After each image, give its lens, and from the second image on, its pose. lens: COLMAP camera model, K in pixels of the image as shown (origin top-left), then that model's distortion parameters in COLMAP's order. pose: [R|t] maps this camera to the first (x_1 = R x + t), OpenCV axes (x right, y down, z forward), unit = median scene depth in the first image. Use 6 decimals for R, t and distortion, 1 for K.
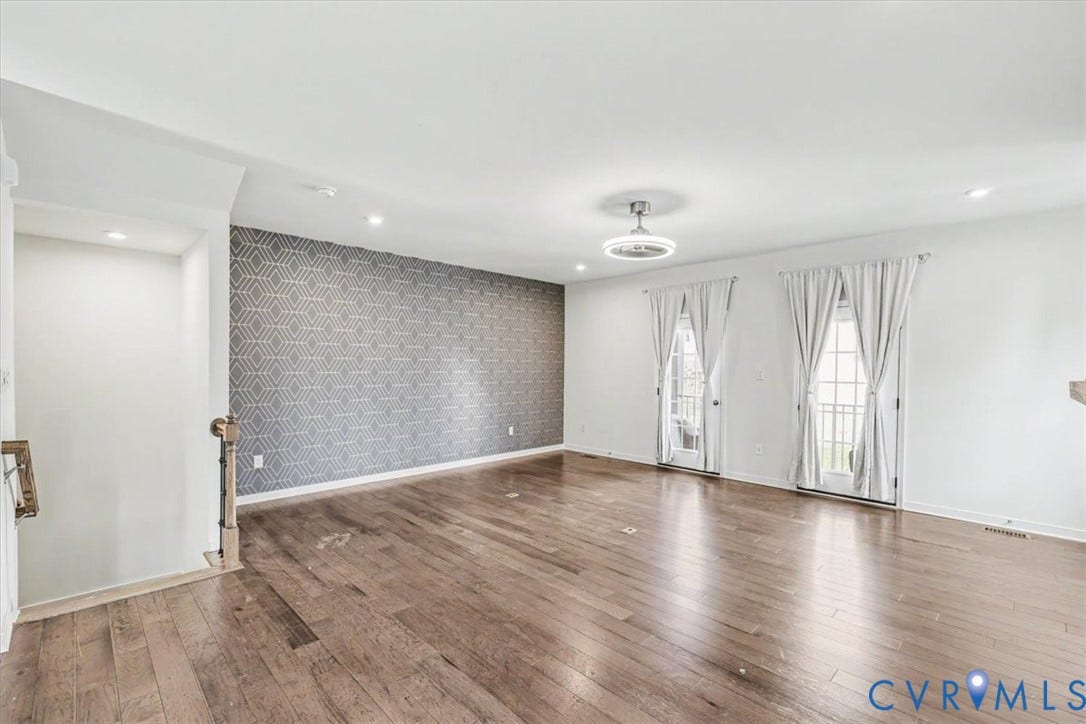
lens RADIAL K [[478.4, 0, 540.2], [0, 478.4, 374.6], [0, 0, 1]] dist [-0.001362, 0.000288]
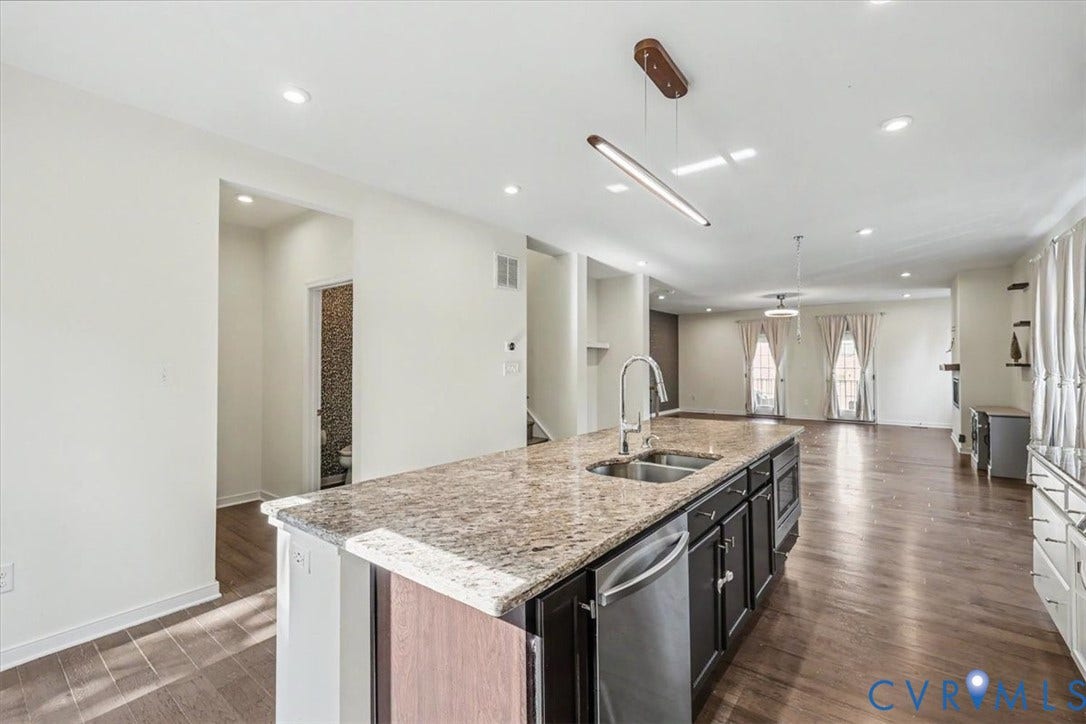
lens RADIAL K [[462.5, 0, 544.3], [0, 462.5, 360.0], [0, 0, 1]] dist [-0.001214, 0.000094]
pose [[0.988797, -0.010327, 0.148907, -1.026017], [0.014052, 0.999614, -0.023982, 0.009252], [-0.148601, 0.025806, 0.988560, -0.853358]]
